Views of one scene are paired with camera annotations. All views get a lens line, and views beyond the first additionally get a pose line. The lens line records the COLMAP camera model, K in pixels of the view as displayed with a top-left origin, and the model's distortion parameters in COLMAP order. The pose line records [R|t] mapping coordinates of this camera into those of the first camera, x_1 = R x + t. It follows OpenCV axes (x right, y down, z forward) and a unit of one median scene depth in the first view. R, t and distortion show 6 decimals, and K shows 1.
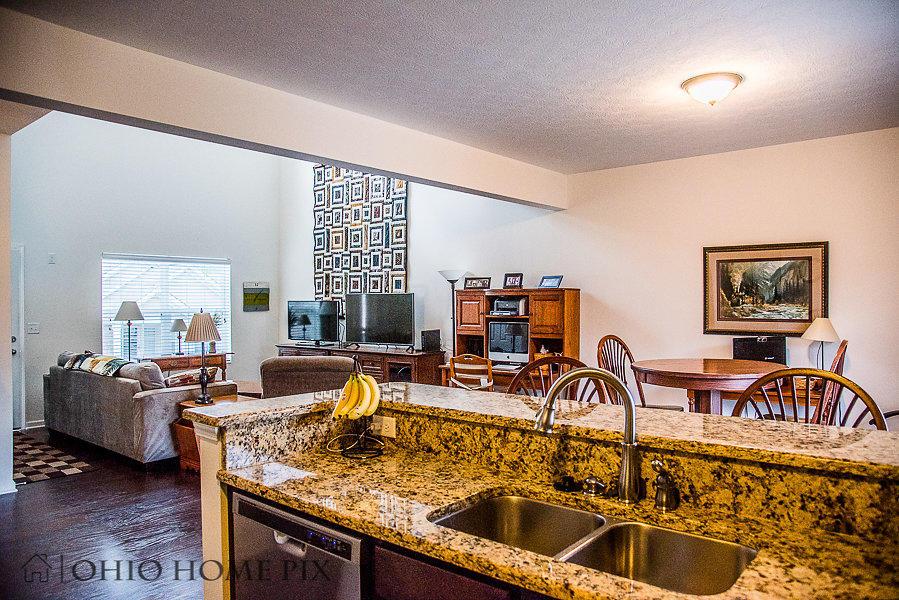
lens RADIAL K [[598.4, 0, 436.6], [0, 598.4, 303.0], [0, 0, 1]] dist [-0.112817, 0.044674]
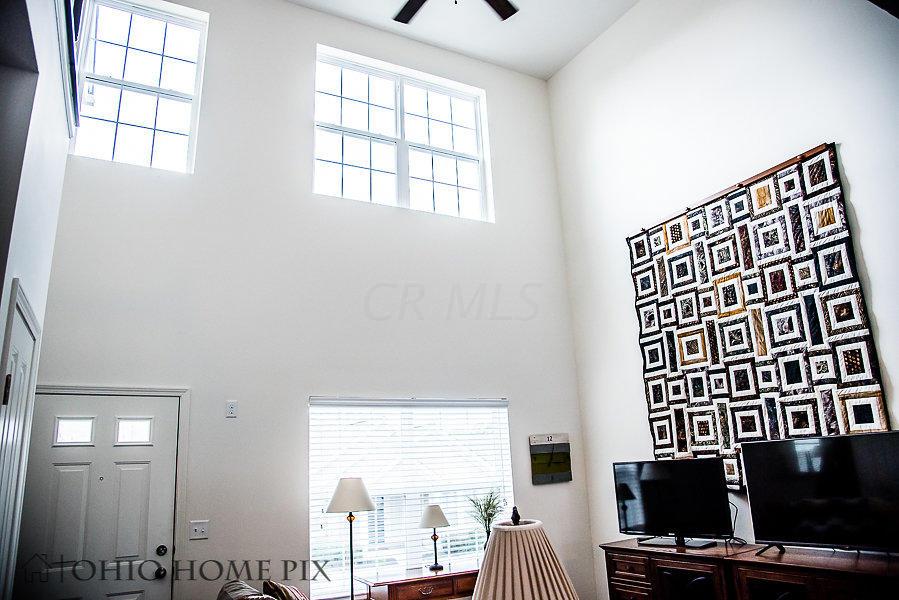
lens RADIAL K [[598.4, 0, 436.6], [0, 598.4, 303.0], [0, 0, 1]] dist [-0.112817, 0.044674]
pose [[0.926121, -0.134560, -0.352410, -0.199879], [0.040168, 0.964081, -0.262553, -0.010853], [0.375081, 0.229000, 0.898261, 0.423074]]
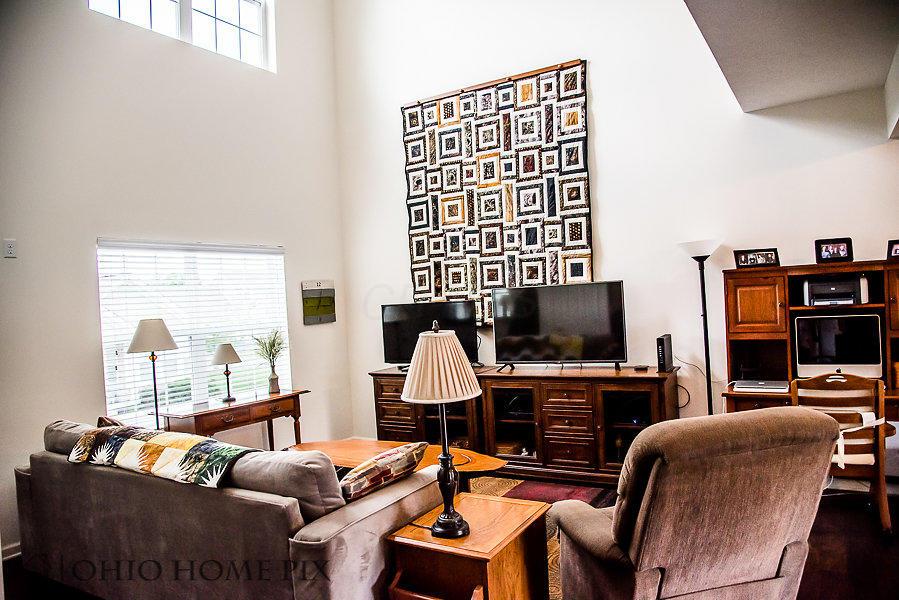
lens RADIAL K [[598.4, 0, 436.6], [0, 598.4, 303.0], [0, 0, 1]] dist [-0.112817, 0.044674]
pose [[0.991430, -0.052844, 0.119471, -0.285529], [0.053172, 0.998585, 0.000446, -0.003009], [-0.119325, 0.005910, 0.992838, 0.351086]]
